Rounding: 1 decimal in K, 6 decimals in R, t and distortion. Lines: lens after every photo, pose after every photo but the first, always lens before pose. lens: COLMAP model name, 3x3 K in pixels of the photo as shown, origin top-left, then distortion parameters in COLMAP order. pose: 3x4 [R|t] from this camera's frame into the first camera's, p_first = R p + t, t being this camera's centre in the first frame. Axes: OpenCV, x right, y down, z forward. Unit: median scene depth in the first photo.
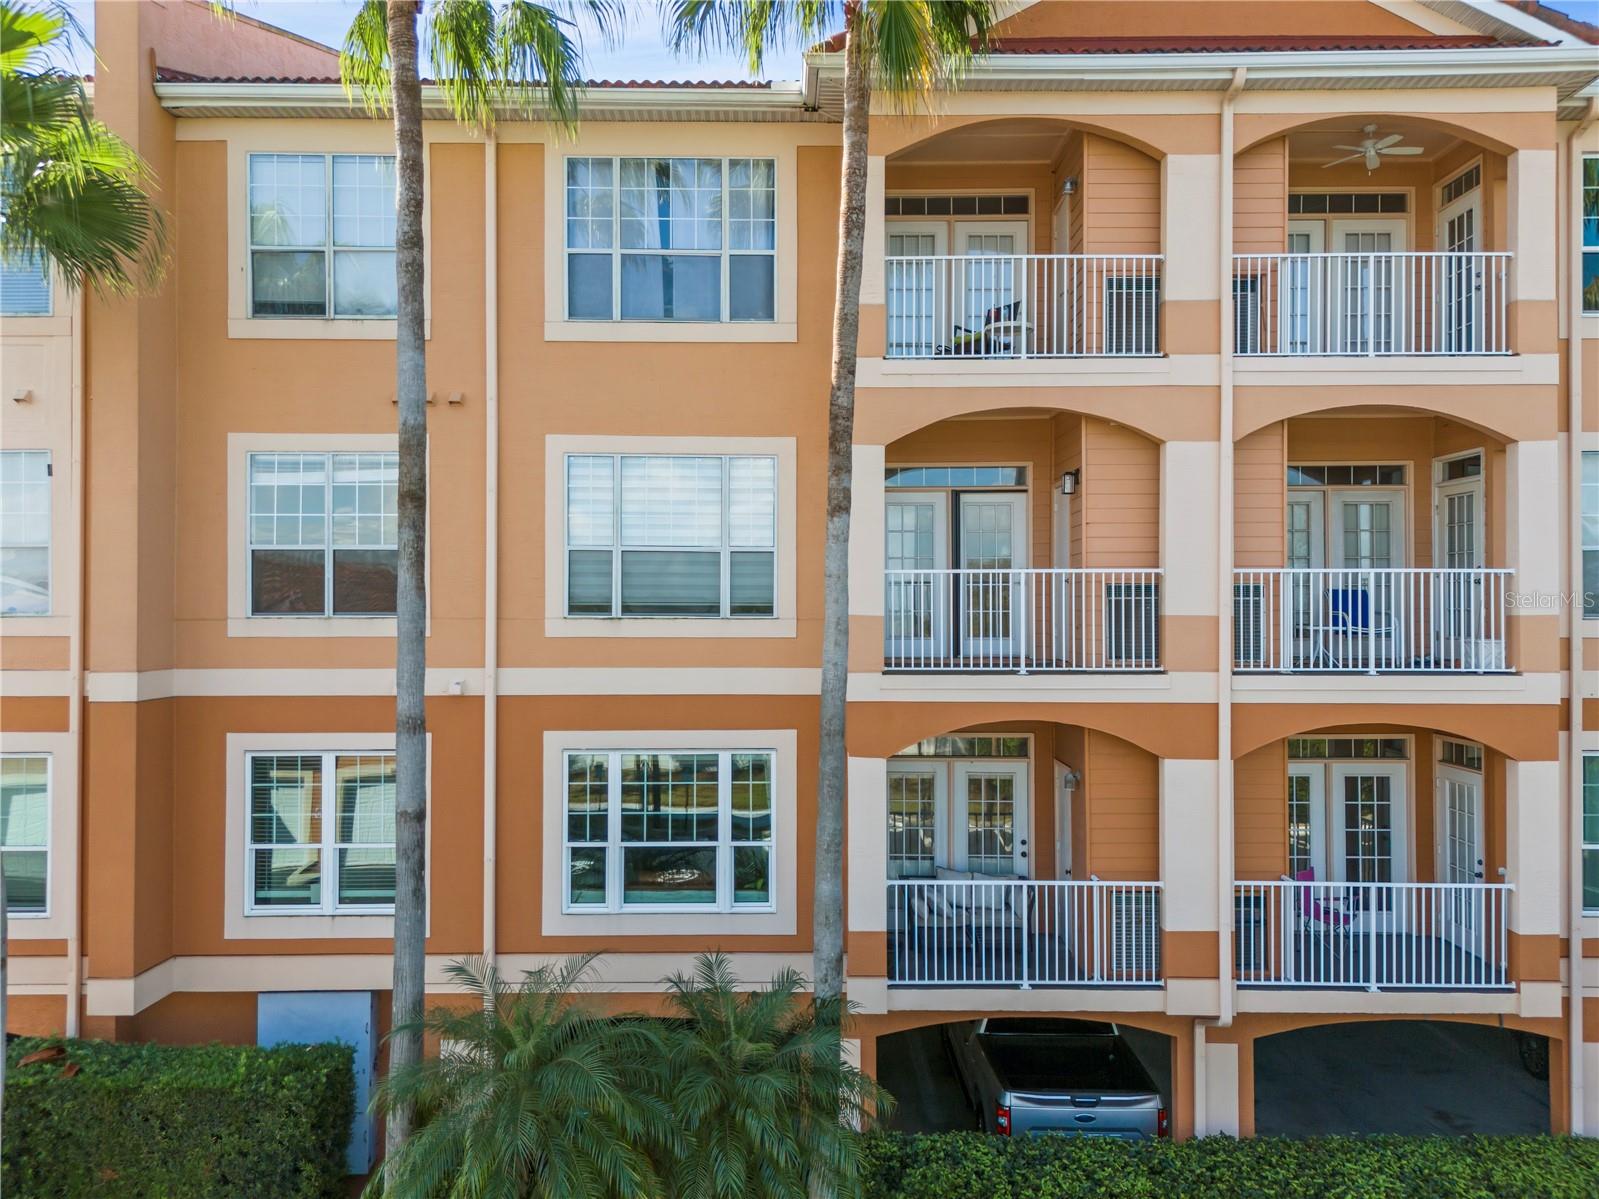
lens RADIAL K [[1200.4, 0, 799.6], [0, 1200.4, 599.7], [0, 0, 1]] dist [0.025876, -0.002043]
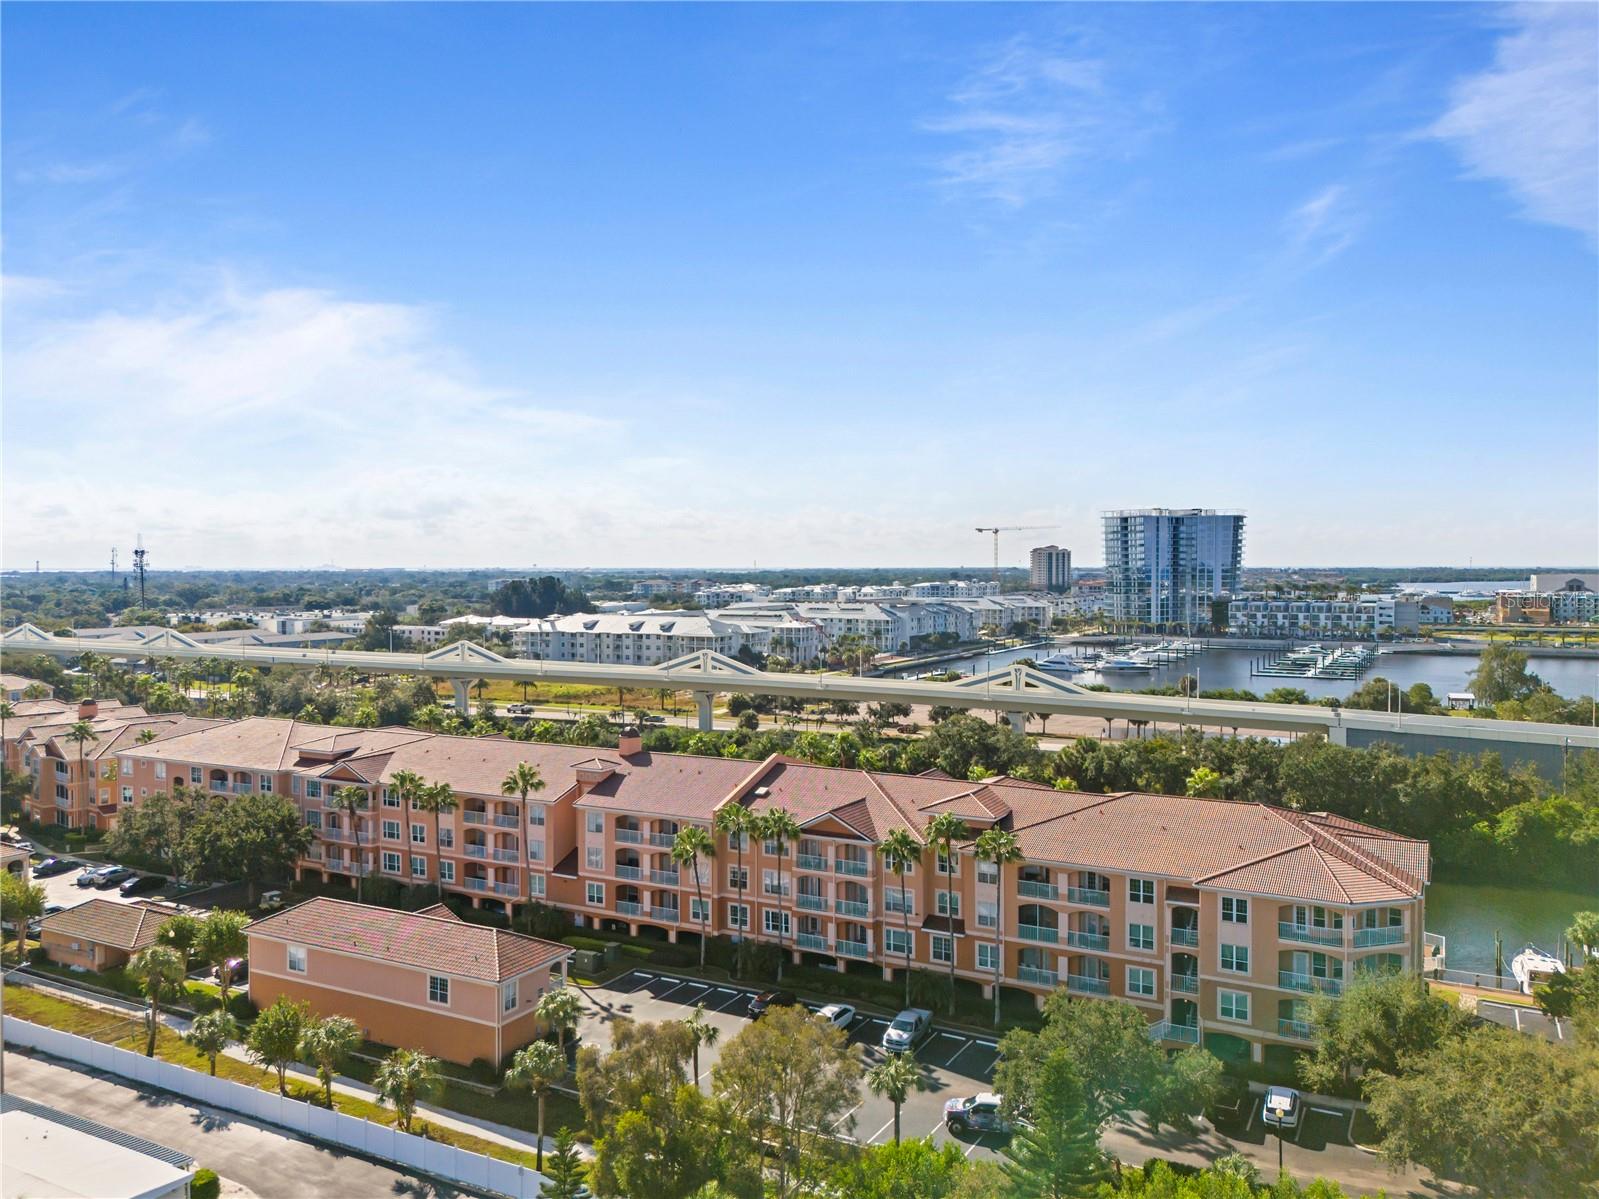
lens RADIAL K [[1200.4, 0, 804.9], [0, 1200.4, 598.0], [0, 0, 1]] dist [0.025876, -0.002043]
pose [[0.880201, 0.008071, -0.474533, 3.644301], [0.006259, 0.999571, 0.028610, -2.074216], [0.474561, -0.028152, 0.879773, -5.558701]]
